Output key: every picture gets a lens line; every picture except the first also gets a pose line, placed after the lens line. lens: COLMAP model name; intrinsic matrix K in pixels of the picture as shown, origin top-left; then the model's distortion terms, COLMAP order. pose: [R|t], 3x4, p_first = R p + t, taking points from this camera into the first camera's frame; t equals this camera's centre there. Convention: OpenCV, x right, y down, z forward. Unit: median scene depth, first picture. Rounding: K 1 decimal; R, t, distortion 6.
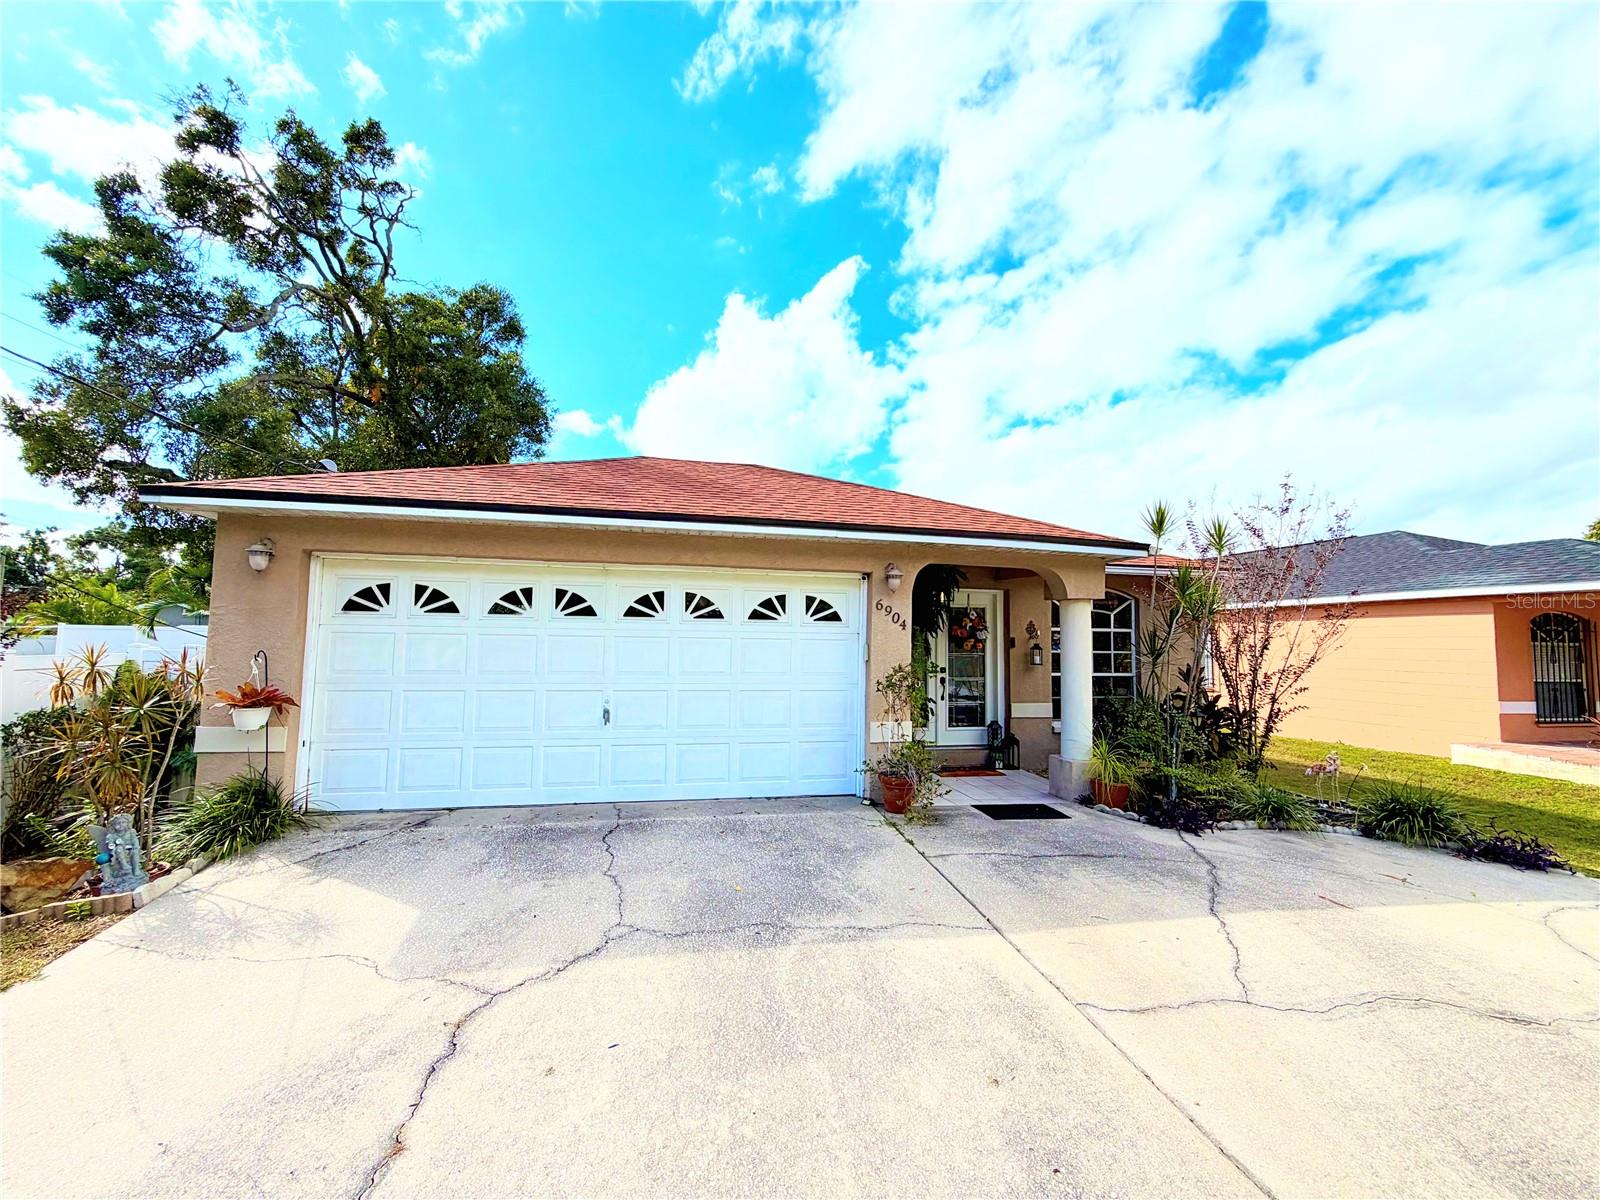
lens RADIAL K [[637.7, 0, 793.7], [0, 637.7, 597.3], [0, 0, 1]] dist [0.000632, 0.000610]
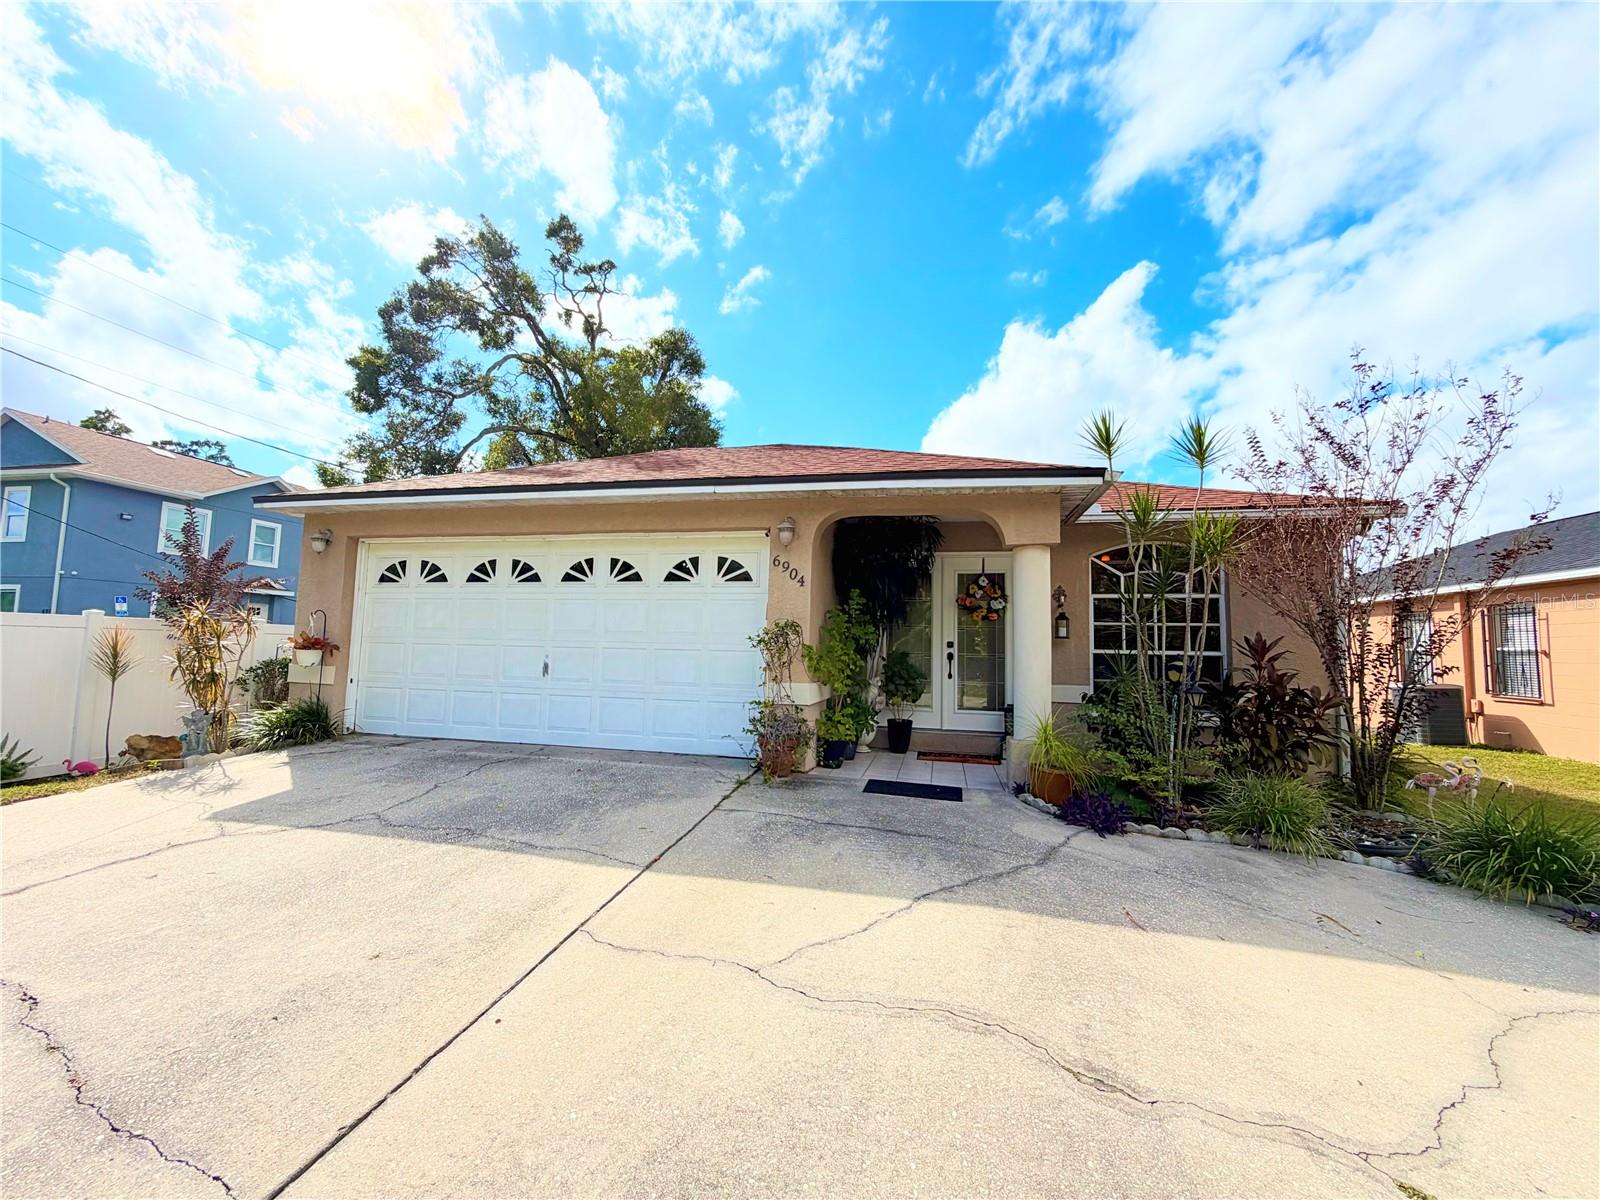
lens RADIAL K [[637.7, 0, 792.2], [0, 637.7, 600.3], [0, 0, 1]] dist [0.000632, 0.000610]
pose [[0.908827, -0.026517, -0.416329, 0.574716], [0.019173, 0.999578, -0.021812, 0.095888], [0.416731, 0.011841, 0.908953, 0.146023]]
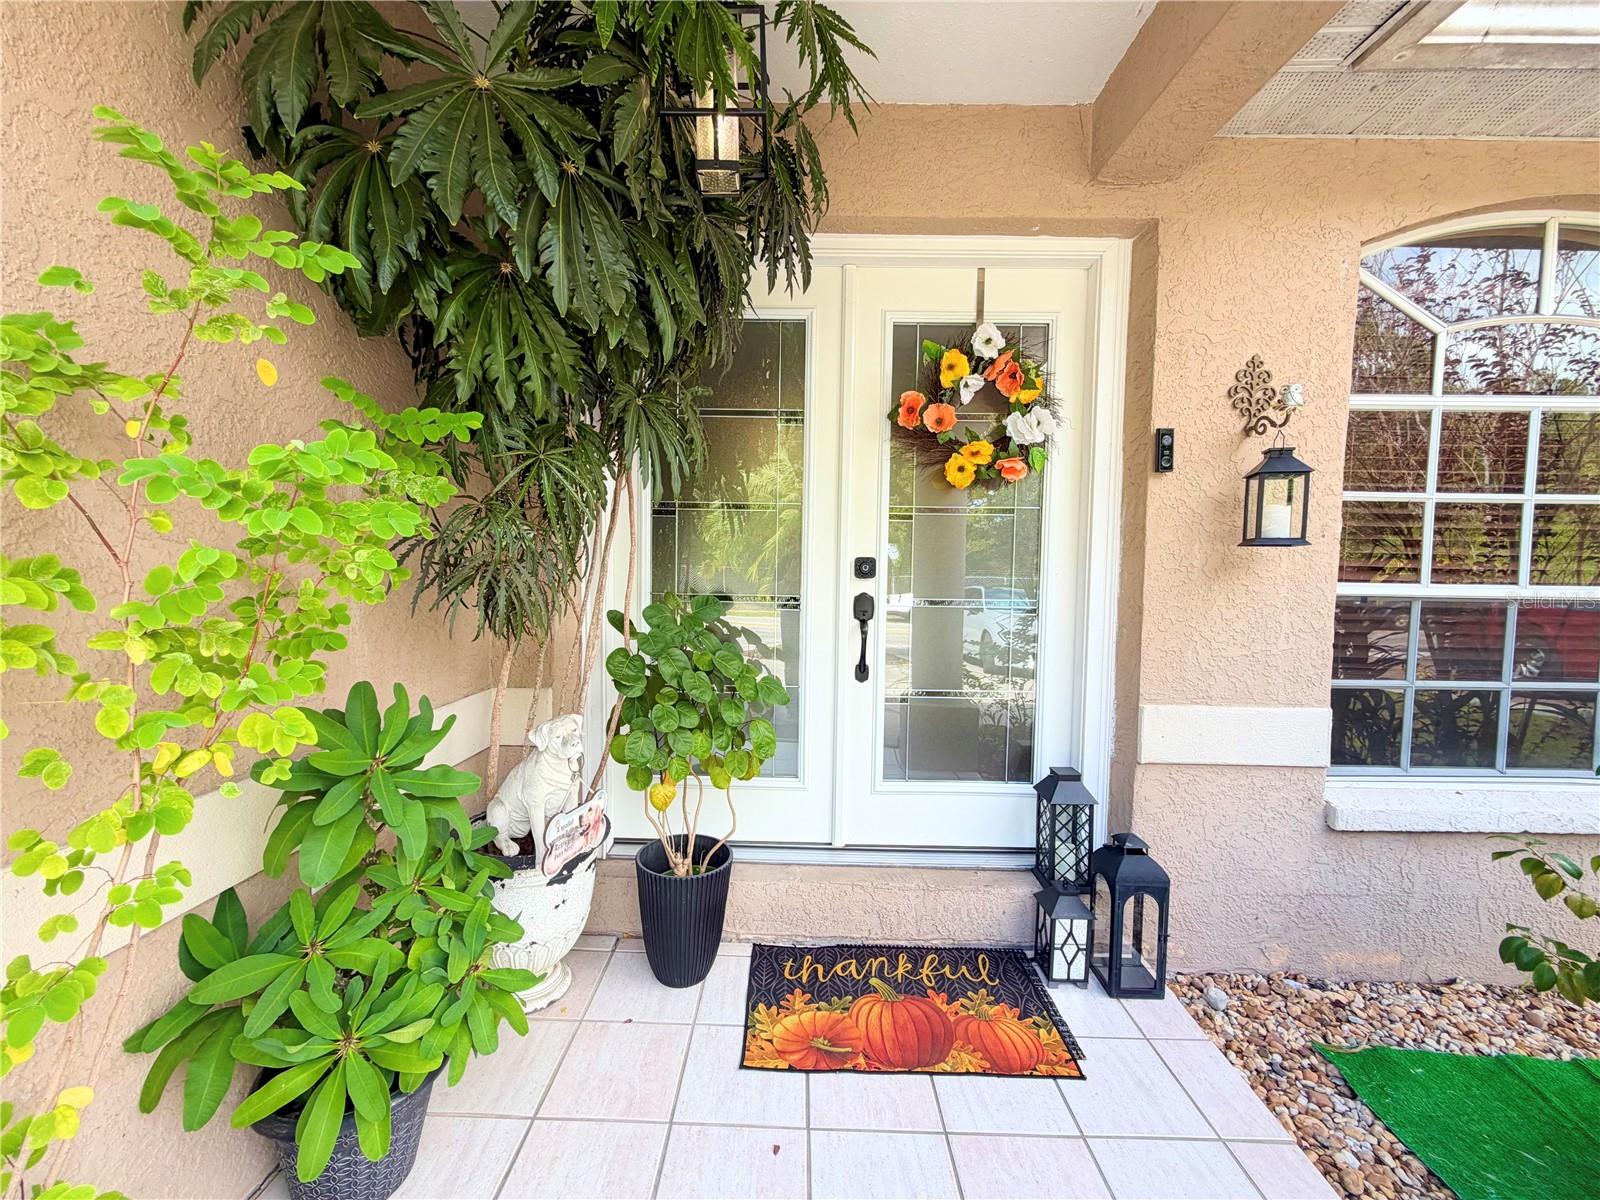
lens RADIAL K [[637.7, 0, 797.3], [0, 637.7, 596.5], [0, 0, 1]] dist [0.000632, 0.000610]
pose [[0.980384, 0.012854, -0.196680, 0.366841], [0.008649, 0.994104, 0.108082, 0.138228], [0.196909, -0.107663, 0.974492, 1.049038]]
